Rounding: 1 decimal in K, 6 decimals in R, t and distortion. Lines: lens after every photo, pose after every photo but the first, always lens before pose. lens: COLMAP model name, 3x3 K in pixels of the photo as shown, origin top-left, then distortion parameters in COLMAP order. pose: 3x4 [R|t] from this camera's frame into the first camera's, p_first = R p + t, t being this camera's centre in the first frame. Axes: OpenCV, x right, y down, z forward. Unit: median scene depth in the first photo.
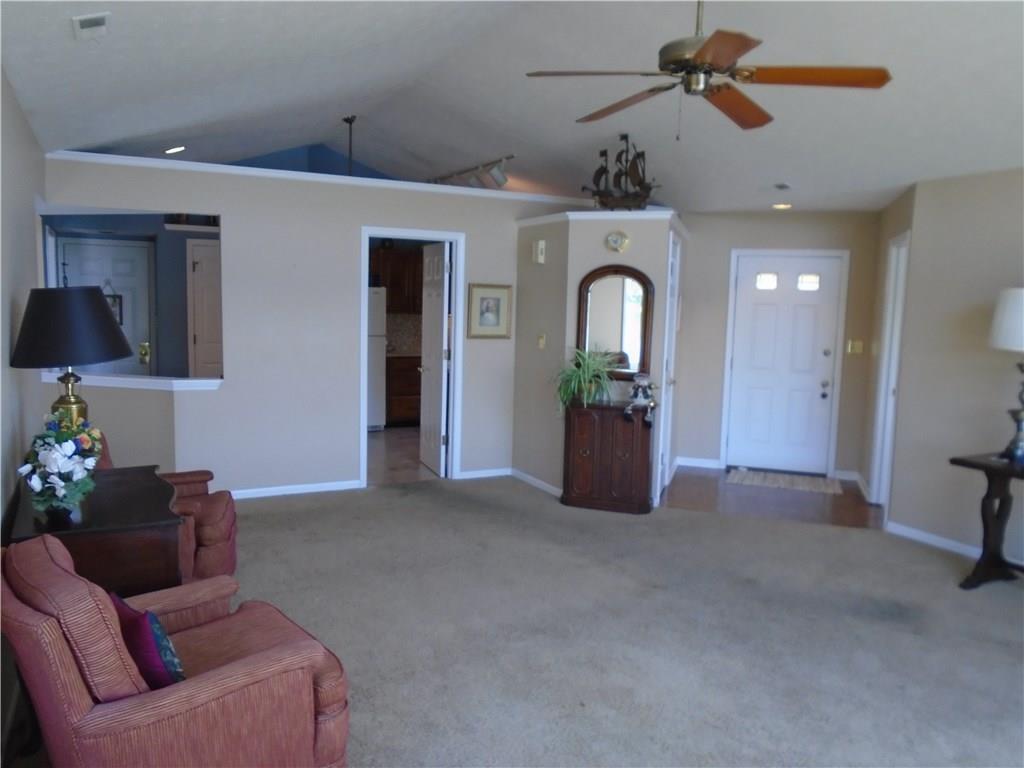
lens RADIAL K [[784.4, 0, 512.0], [0, 784.4, 384.0], [0, 0, 1]] dist [-0.008553, -0.003822]
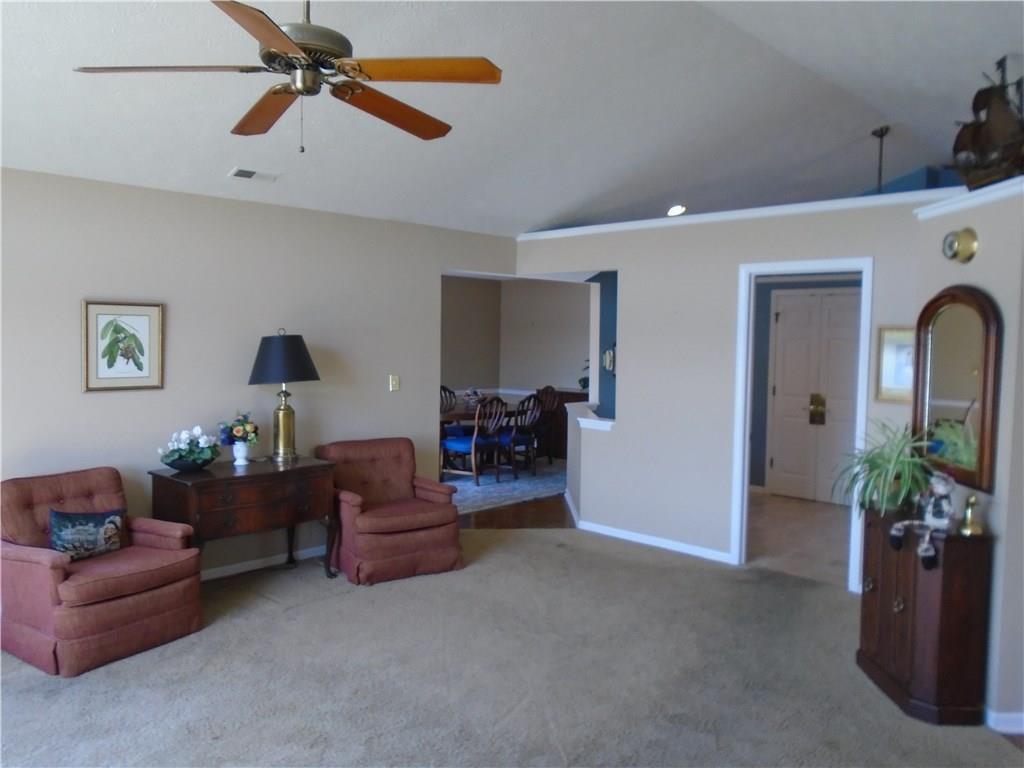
lens RADIAL K [[784.4, 0, 512.0], [0, 784.4, 384.0], [0, 0, 1]] dist [-0.008553, -0.003822]
pose [[0.322611, 0.036013, -0.945846, 0.550315], [-0.106776, 0.994282, 0.001438, -0.040683], [0.940490, 0.100530, 0.324611, 0.475814]]
